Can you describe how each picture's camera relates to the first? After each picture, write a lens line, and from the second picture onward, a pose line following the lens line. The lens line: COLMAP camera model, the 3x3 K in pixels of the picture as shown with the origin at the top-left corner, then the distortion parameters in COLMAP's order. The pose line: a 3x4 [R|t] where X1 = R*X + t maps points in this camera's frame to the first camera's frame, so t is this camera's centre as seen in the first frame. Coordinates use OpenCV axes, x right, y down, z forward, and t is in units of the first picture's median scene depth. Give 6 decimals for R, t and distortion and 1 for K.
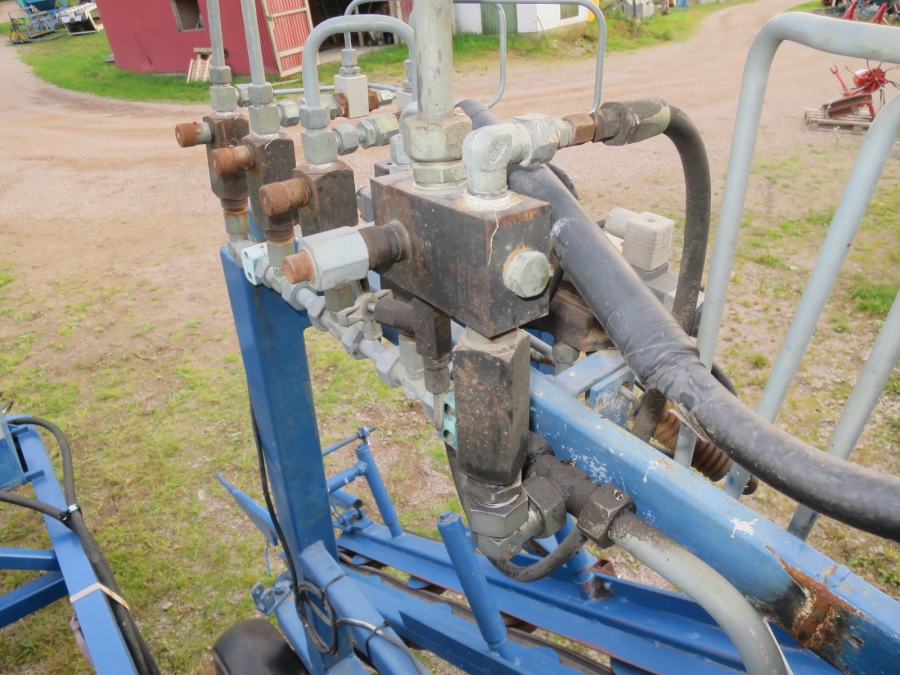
lens RADIAL K [[643.6, 0, 450.0], [0, 643.6, 337.5], [0, 0, 1]] dist [-0.056388, 0.014387]
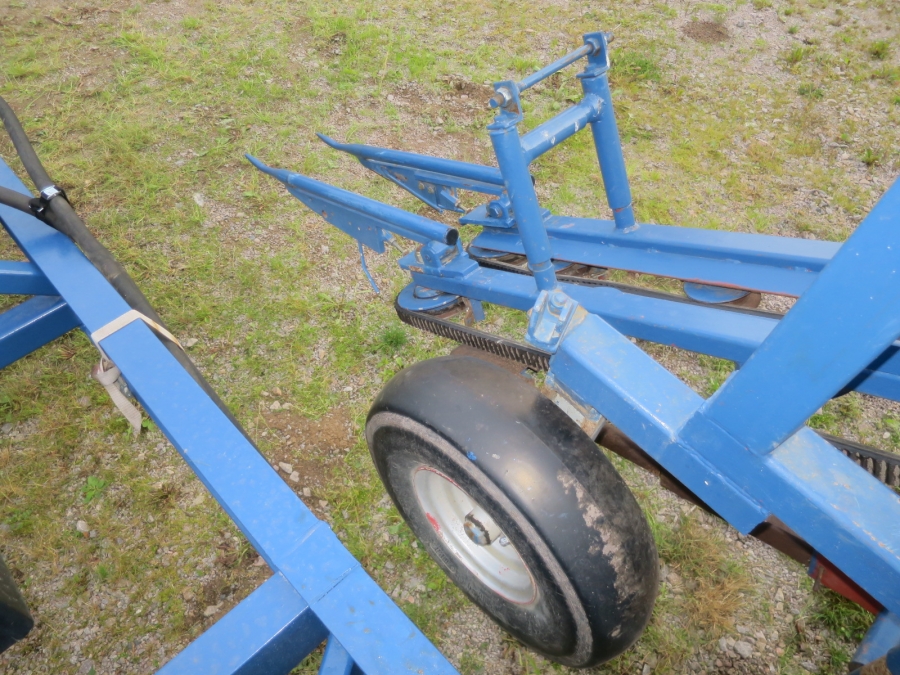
lens RADIAL K [[643.6, 0, 450.0], [0, 643.6, 337.5], [0, 0, 1]] dist [-0.056388, 0.014387]
pose [[0.993077, -0.017037, 0.116223, -0.185692], [-0.029711, 0.920822, 0.388849, 0.097088], [-0.113645, -0.389610, 0.913941, 0.230205]]
